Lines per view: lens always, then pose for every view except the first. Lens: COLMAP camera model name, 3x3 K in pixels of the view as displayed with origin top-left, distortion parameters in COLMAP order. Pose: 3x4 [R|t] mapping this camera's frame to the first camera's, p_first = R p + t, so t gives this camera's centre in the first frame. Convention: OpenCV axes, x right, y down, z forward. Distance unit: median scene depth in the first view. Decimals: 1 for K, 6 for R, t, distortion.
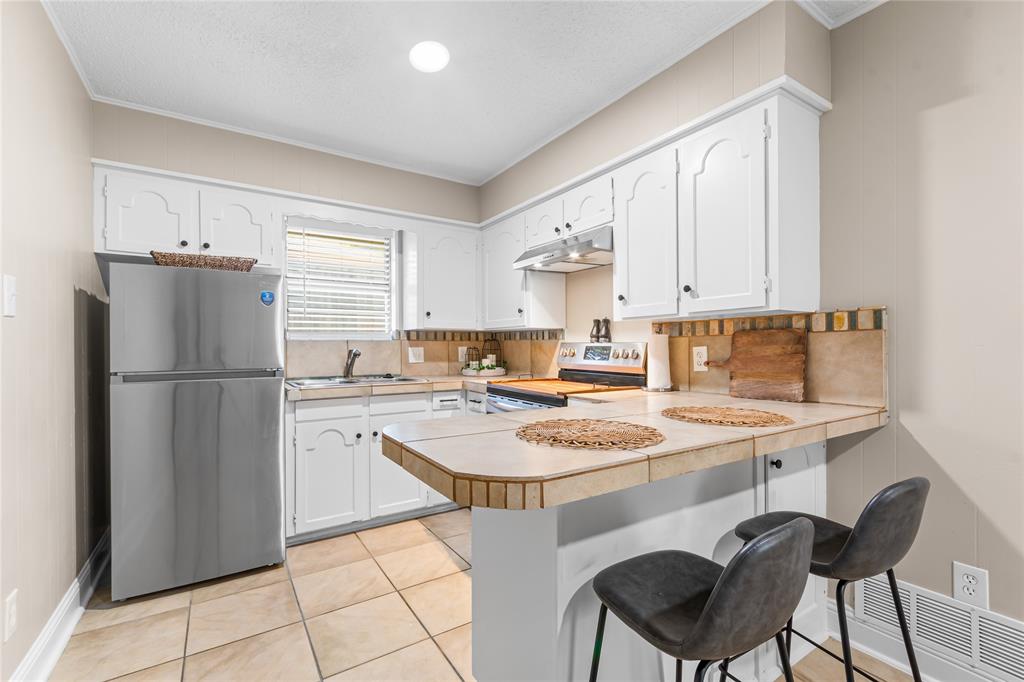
lens RADIAL K [[447.6, 0, 510.8], [0, 447.6, 346.1], [0, 0, 1]] dist [0.001014, 0.000900]
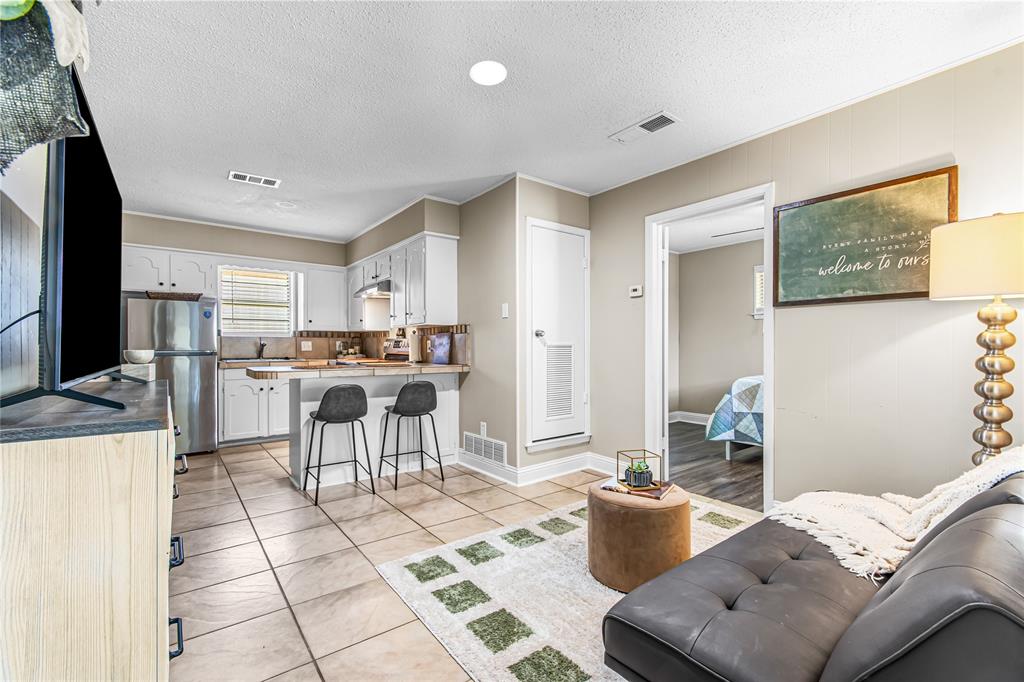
lens RADIAL K [[447.6, 0, 512.7], [0, 447.6, 344.0], [0, 0, 1]] dist [0.001014, 0.000900]
pose [[0.996963, 0.002830, 0.077820, 0.444734], [-0.002662, 0.999994, -0.002256, 0.014928], [-0.077826, 0.002042, 0.996965, -0.741439]]
